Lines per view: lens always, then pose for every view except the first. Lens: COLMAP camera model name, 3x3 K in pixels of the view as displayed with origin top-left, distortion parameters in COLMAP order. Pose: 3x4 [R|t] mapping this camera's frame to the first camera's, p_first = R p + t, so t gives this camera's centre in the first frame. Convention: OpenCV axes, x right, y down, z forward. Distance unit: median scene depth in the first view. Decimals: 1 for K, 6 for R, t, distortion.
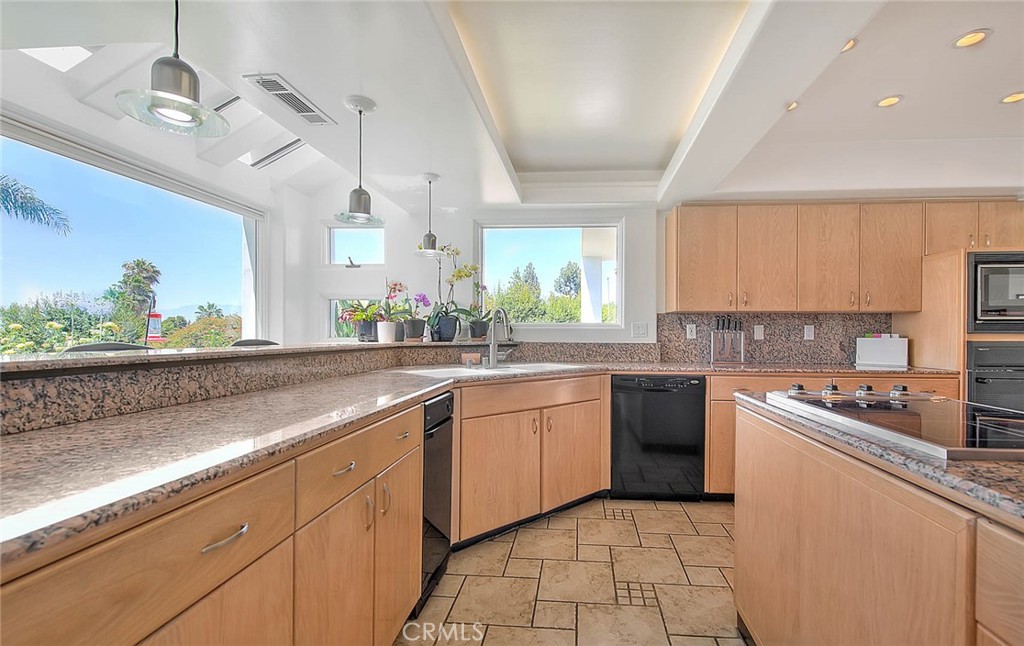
lens RADIAL K [[448.1, 0, 537.2], [0, 448.1, 336.4], [0, 0, 1]] dist [-0.000187, -0.000728]
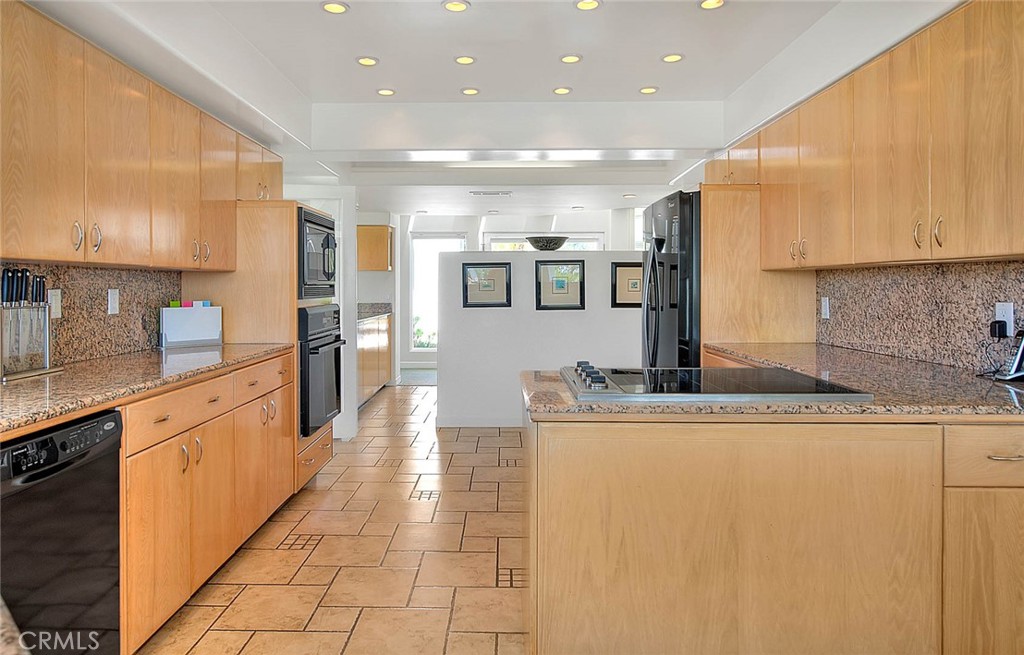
lens RADIAL K [[621.8, 0, 518.1], [0, 621.8, 288.8], [0, 0, 1]] dist [-0.029609, -0.000555]
pose [[-0.099025, -0.008835, 0.995046, -0.238167], [0.006351, 0.999935, 0.009510, -0.030441], [-0.995065, 0.007261, -0.098962, 0.579720]]
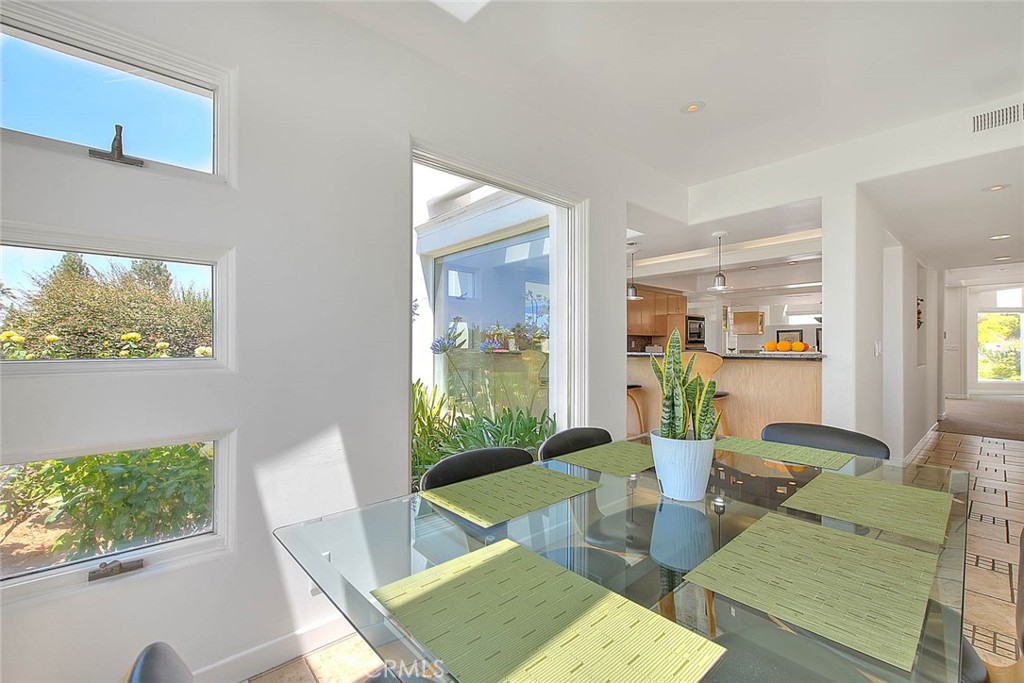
lens RADIAL K [[419.0, 0, 509.3], [0, 419.0, 343.1], [0, 0, 1]] dist [-0.001503, -0.000308]
pose [[0.709967, -0.000723, 0.704234, -1.379794], [0.000756, 1.000000, 0.000264, -0.014809], [-0.704234, 0.000345, 0.709968, -0.065047]]
